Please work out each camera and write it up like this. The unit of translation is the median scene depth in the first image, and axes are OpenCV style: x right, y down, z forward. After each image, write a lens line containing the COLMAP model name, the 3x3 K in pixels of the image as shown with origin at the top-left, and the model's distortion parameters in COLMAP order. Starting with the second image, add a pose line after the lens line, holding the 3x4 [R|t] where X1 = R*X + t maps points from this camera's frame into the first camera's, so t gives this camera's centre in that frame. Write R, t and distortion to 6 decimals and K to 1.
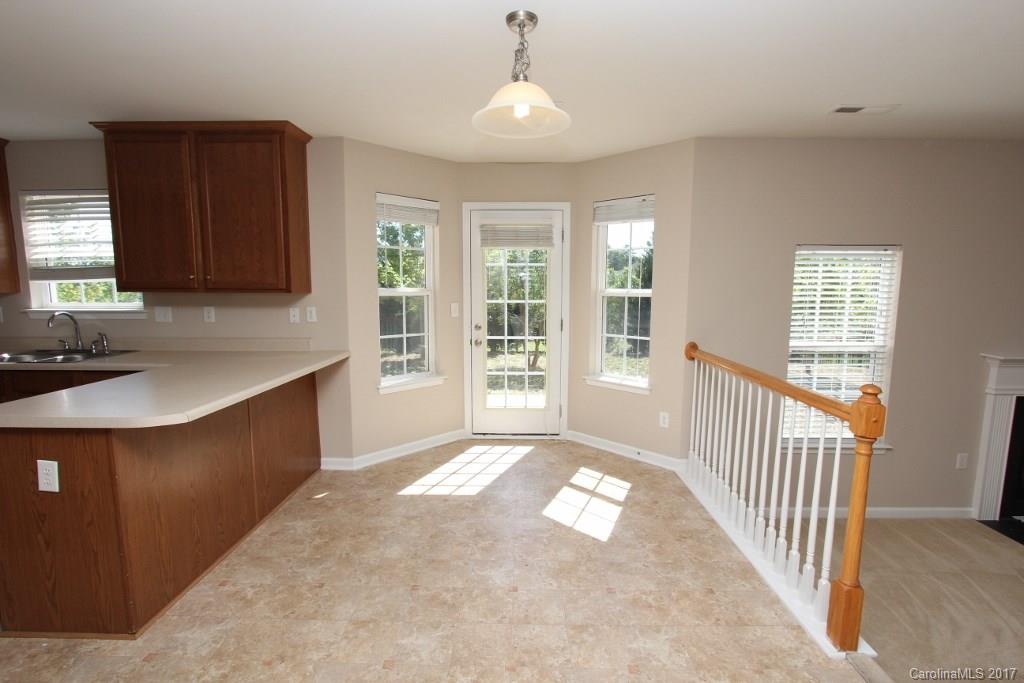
lens RADIAL K [[476.1, 0, 510.8], [0, 476.1, 344.5], [0, 0, 1]] dist [-0.000779, -0.002417]
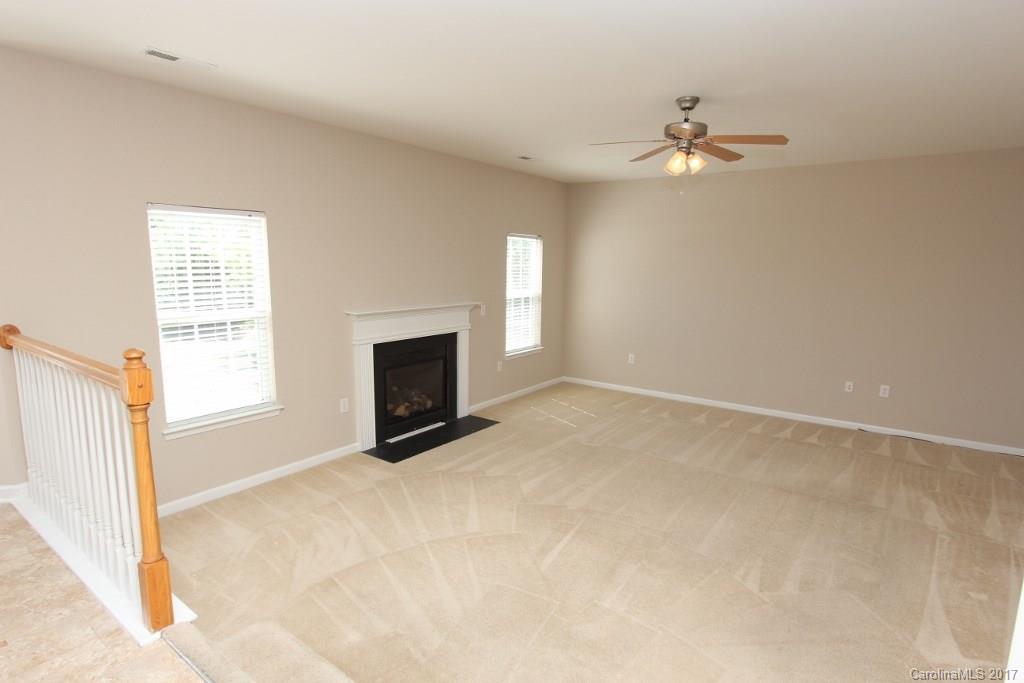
lens RADIAL K [[537.8, 0, 513.7], [0, 537.8, 343.7], [0, 0, 1]] dist [-0.002678, -0.000487]
pose [[0.589422, -0.122102, 0.798544, 0.176950], [0.093525, 0.992178, 0.082677, 0.028678], [-0.802393, 0.025952, 0.596231, -0.119726]]
